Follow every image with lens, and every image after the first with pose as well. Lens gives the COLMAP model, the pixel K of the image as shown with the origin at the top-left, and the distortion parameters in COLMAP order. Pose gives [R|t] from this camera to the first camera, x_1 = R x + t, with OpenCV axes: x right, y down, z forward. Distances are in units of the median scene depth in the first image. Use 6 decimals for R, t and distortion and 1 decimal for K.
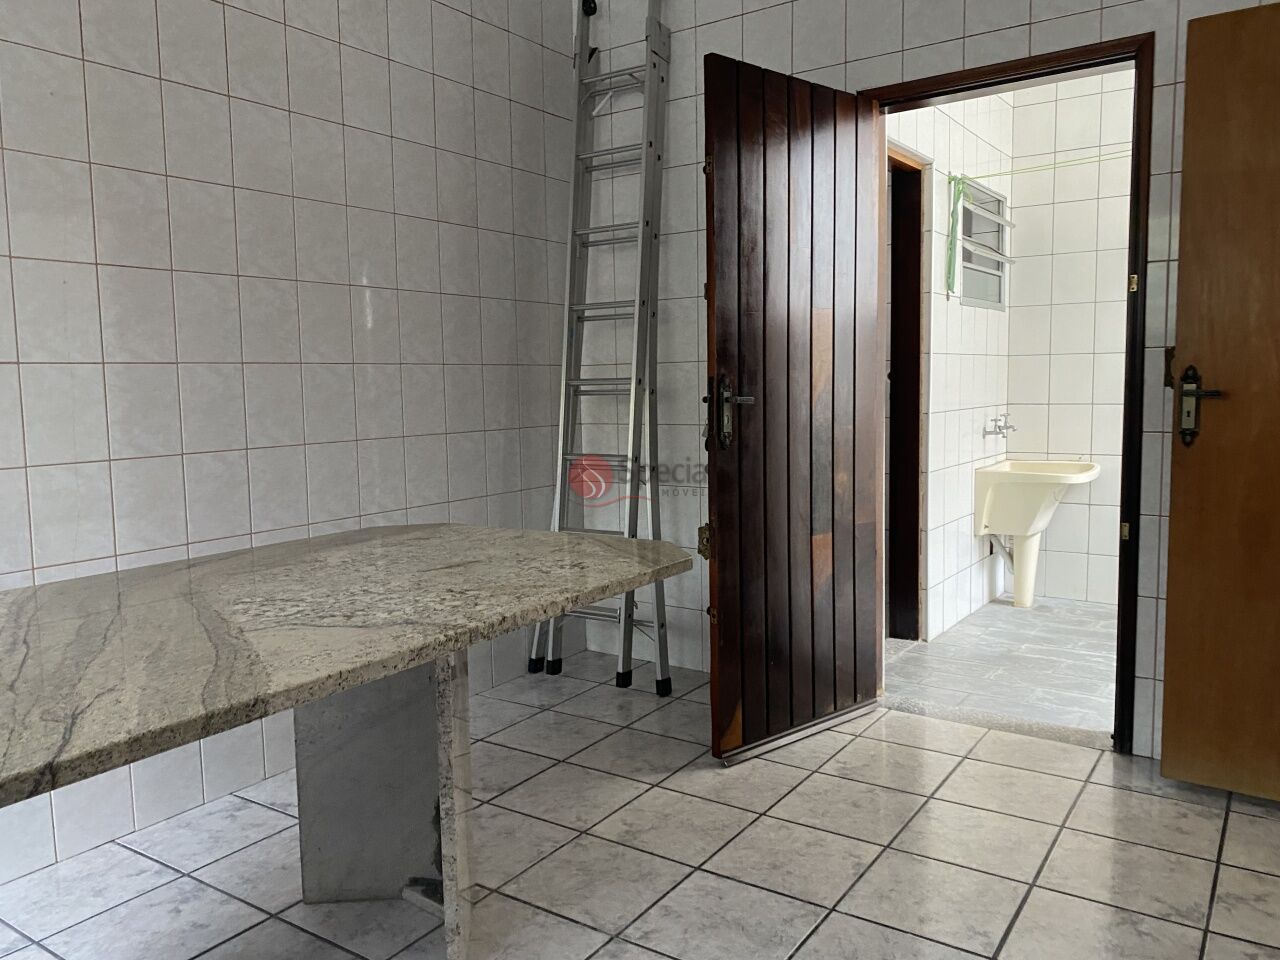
lens RADIAL K [[959.7, 0, 629.6], [0, 959.7, 477.7], [0, 0, 1]] dist [0.034447, -0.030646]
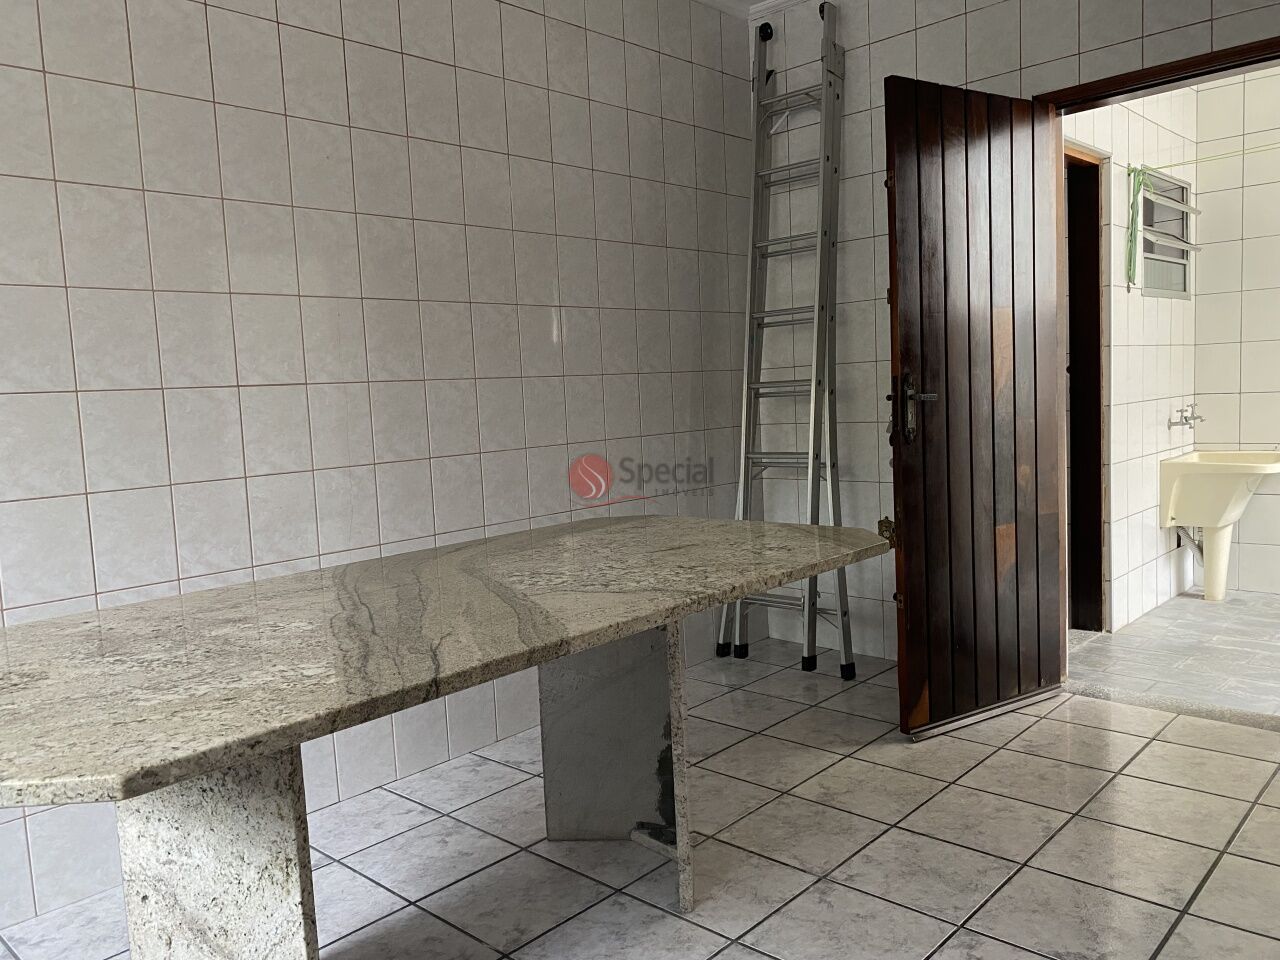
lens RADIAL K [[959.7, 0, 644.8], [0, 959.7, 482.9], [0, 0, 1]] dist [0.034447, -0.030646]
pose [[0.989209, -0.014550, -0.145786, -0.033612], [0.014908, 0.999888, 0.001366, 0.007326], [0.145750, -0.003525, 0.989315, -0.096230]]
